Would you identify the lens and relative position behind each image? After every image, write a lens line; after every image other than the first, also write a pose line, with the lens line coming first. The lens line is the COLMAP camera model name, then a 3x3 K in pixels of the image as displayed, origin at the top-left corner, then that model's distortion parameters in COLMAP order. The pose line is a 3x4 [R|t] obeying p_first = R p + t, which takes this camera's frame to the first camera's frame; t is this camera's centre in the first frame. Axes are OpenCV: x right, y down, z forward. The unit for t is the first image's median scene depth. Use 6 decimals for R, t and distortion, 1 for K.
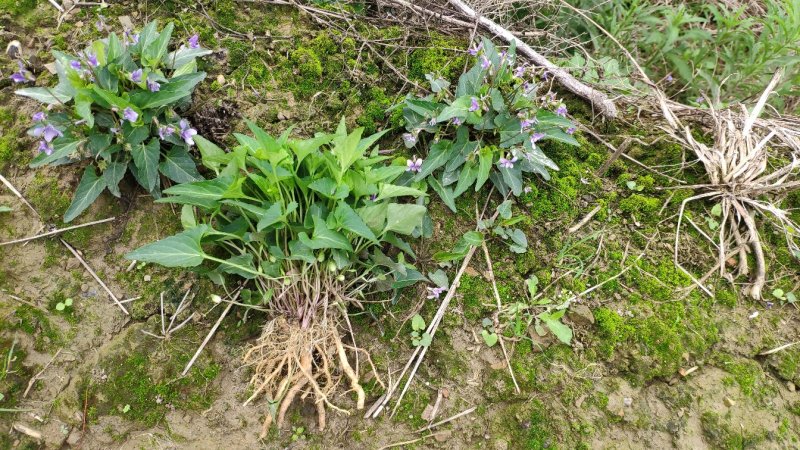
lens RADIAL K [[633.1, 0, 408.7], [0, 633.1, 238.1], [0, 0, 1]] dist [0.041269, -0.122985]
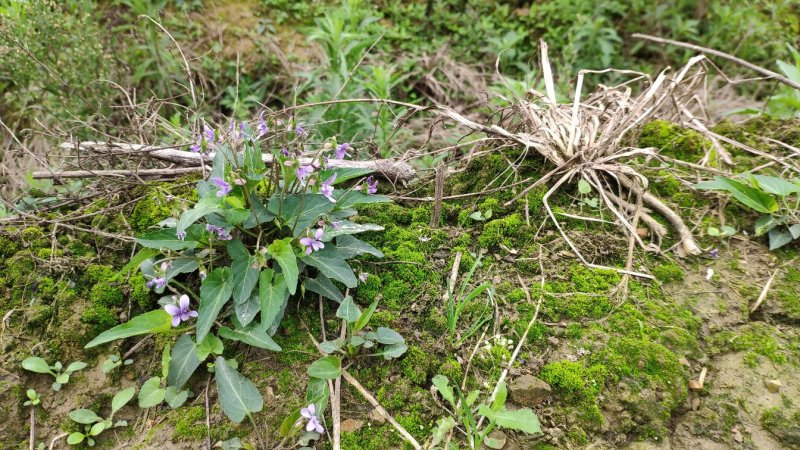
lens RADIAL K [[613.1, 0, 401.3], [0, 613.1, 242.5], [0, 0, 1]] dist [0.089407, -0.211706]
pose [[0.840597, -0.440352, 0.315416, 0.028821], [0.526273, 0.801777, -0.283179, 0.107482], [-0.128195, 0.404034, 0.905717, 0.374347]]
